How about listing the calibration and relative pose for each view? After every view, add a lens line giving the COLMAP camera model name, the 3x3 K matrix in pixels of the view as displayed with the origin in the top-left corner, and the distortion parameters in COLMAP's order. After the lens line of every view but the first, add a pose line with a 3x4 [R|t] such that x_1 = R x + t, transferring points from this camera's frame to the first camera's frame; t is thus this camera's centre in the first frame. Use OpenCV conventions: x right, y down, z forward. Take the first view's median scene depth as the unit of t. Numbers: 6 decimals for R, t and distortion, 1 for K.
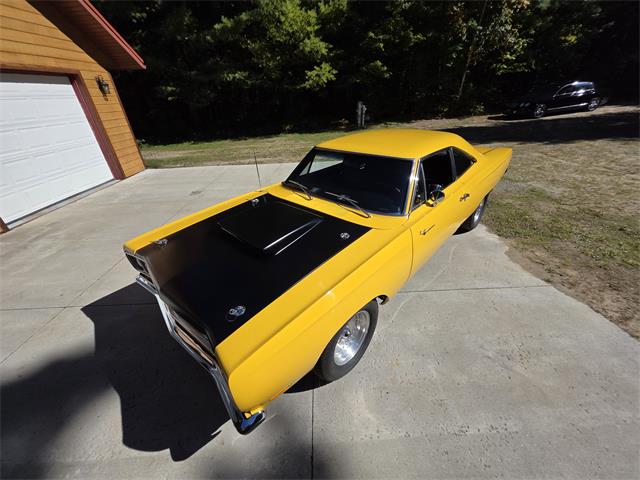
lens RADIAL K [[263.6, 0, 329.1], [0, 263.6, 241.1], [0, 0, 1]] dist [0.000575, -0.000299]
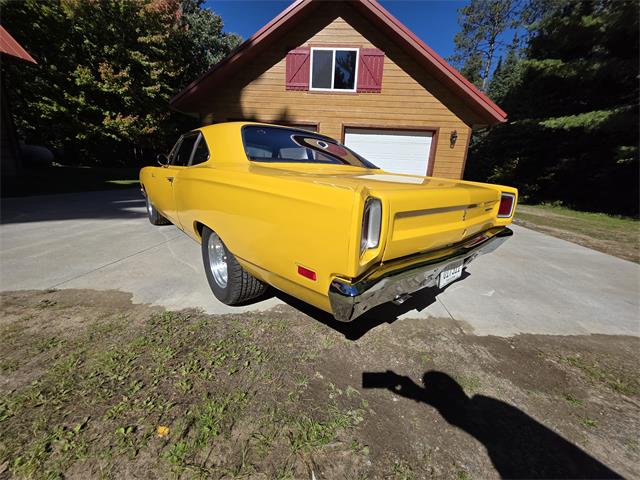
lens RADIAL K [[255.3, 0, 319.8], [0, 255.3, 238.7], [0, 0, 1]] dist [0.000937, -0.000323]
pose [[-0.134389, 0.293903, -0.946341, 0.352695], [-0.528294, 0.786715, 0.319351, -0.148920], [0.838359, 0.542863, 0.049542, 0.393191]]
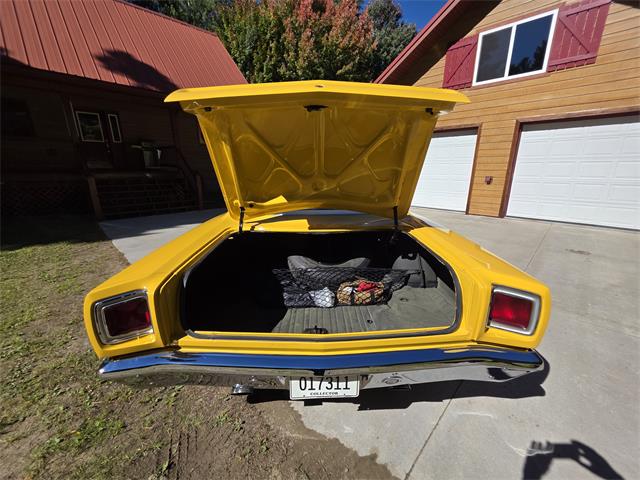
lens RADIAL K [[256.2, 0, 320.0], [0, 256.2, 240.0], [0, 0, 1]] dist [0.002242, 0.000439]
pose [[-0.707382, 0.211385, -0.674482, 0.270215], [-0.331347, 0.743720, 0.580594, -0.200953], [0.624355, 0.634190, -0.456053, 0.460441]]
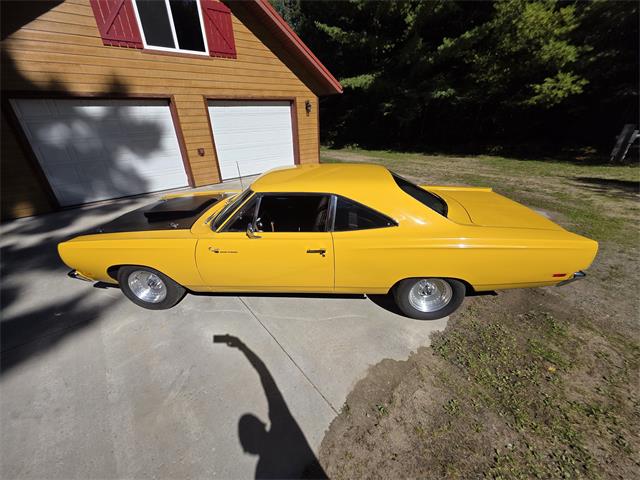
lens RADIAL K [[261.6, 0, 319.1], [0, 261.6, 238.9], [0, 0, 1]] dist [0.002795, -0.000293]
pose [[0.607733, 0.367861, -0.703803, 0.290213], [-0.391248, 0.909918, 0.137750, -0.085366], [0.691075, 0.191646, 0.696912, 0.099371]]
